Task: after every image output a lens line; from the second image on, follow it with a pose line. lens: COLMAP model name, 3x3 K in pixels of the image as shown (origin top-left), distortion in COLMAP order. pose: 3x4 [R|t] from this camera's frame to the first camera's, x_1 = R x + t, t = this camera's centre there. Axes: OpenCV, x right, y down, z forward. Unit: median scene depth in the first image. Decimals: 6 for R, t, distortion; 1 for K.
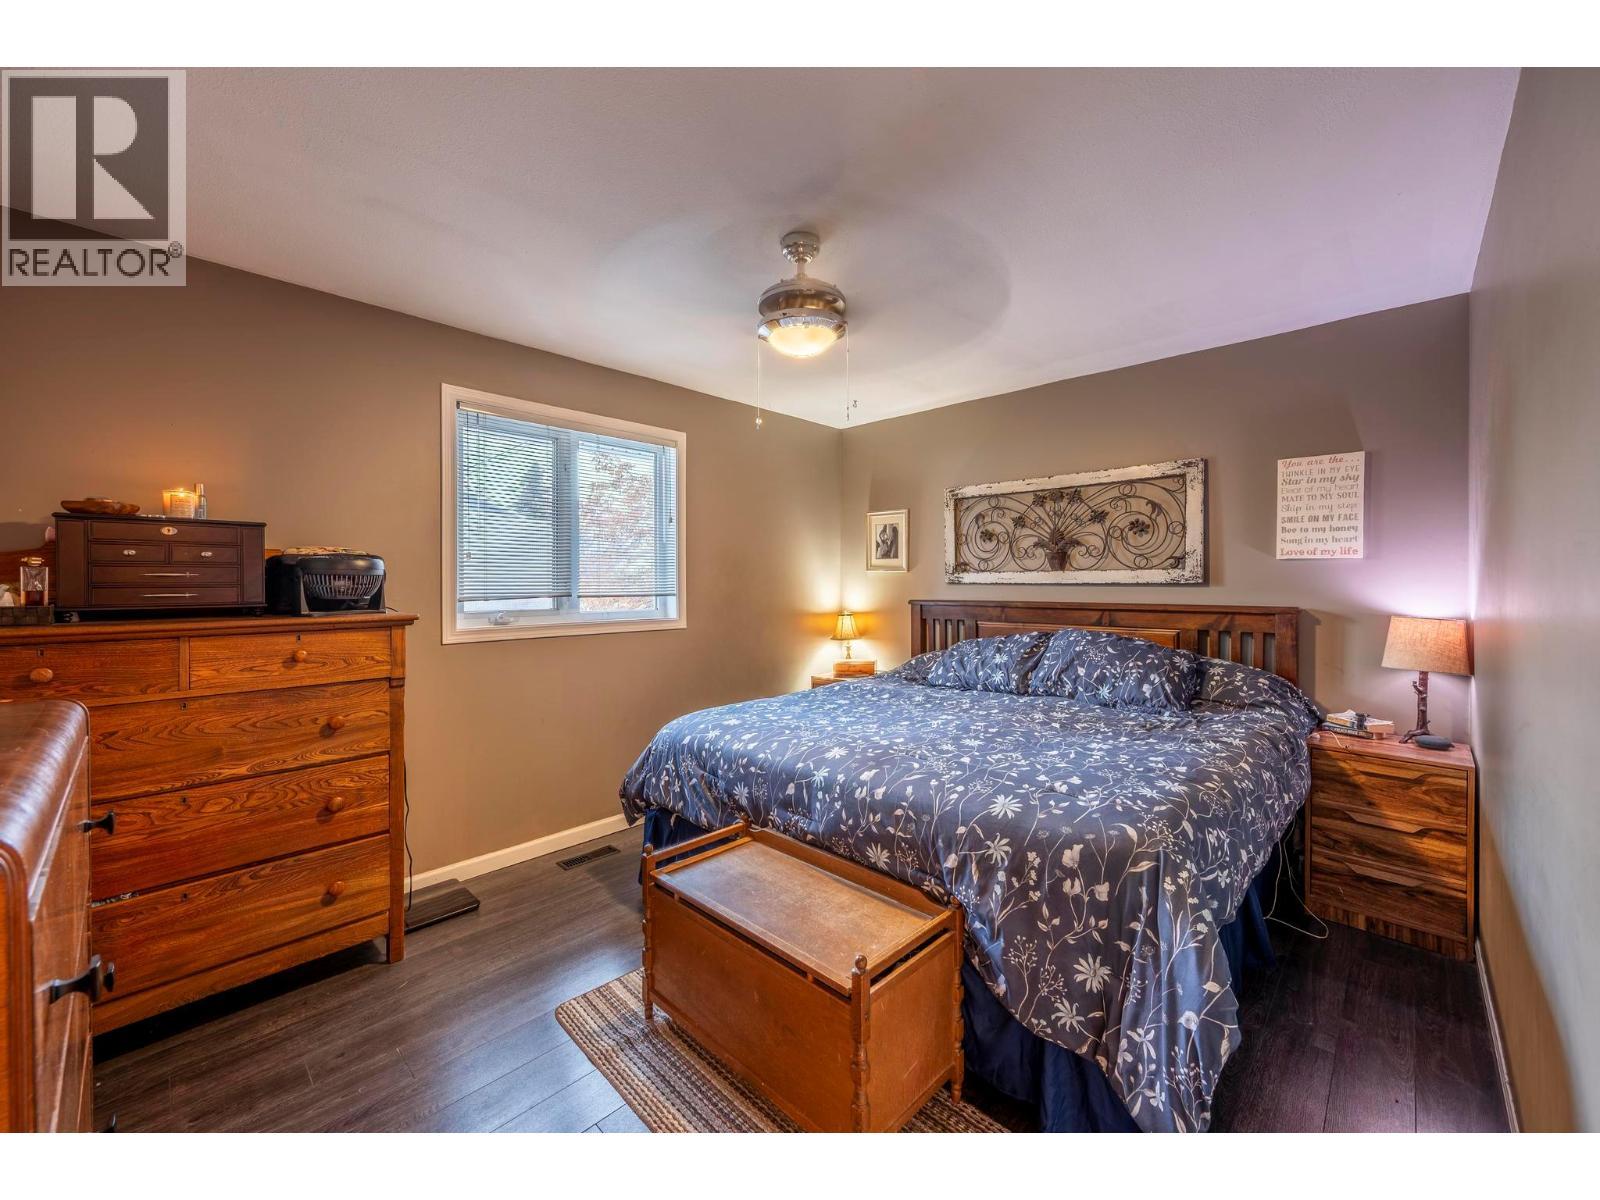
lens RADIAL K [[630.7, 0, 793.9], [0, 630.7, 588.7], [0, 0, 1]] dist [0.002752, 0.000110]
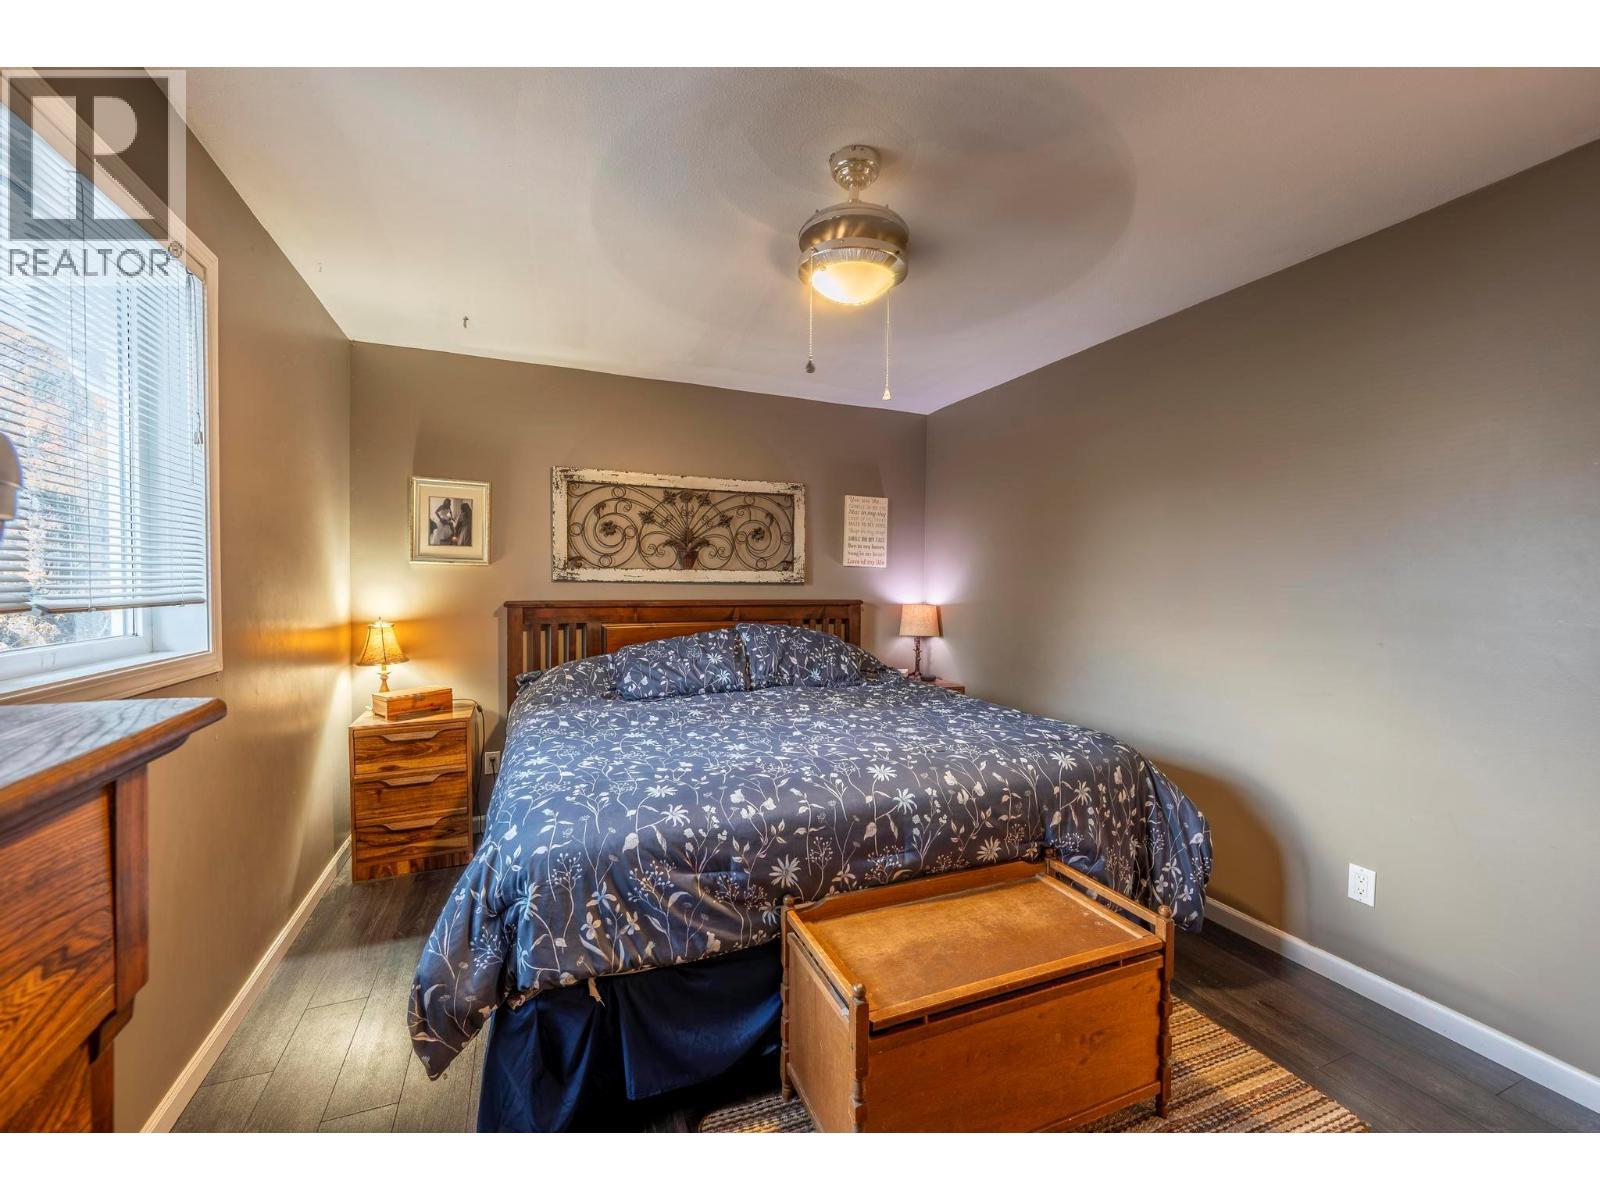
lens RADIAL K [[630.7, 0, 791.5], [0, 630.7, 598.6], [0, 0, 1]] dist [0.002752, 0.000110]
pose [[0.404814, -0.018194, 0.914218, -0.534594], [-0.000755, 0.999795, 0.020231, -0.002330], [-0.914399, -0.008880, 0.404718, 0.509578]]
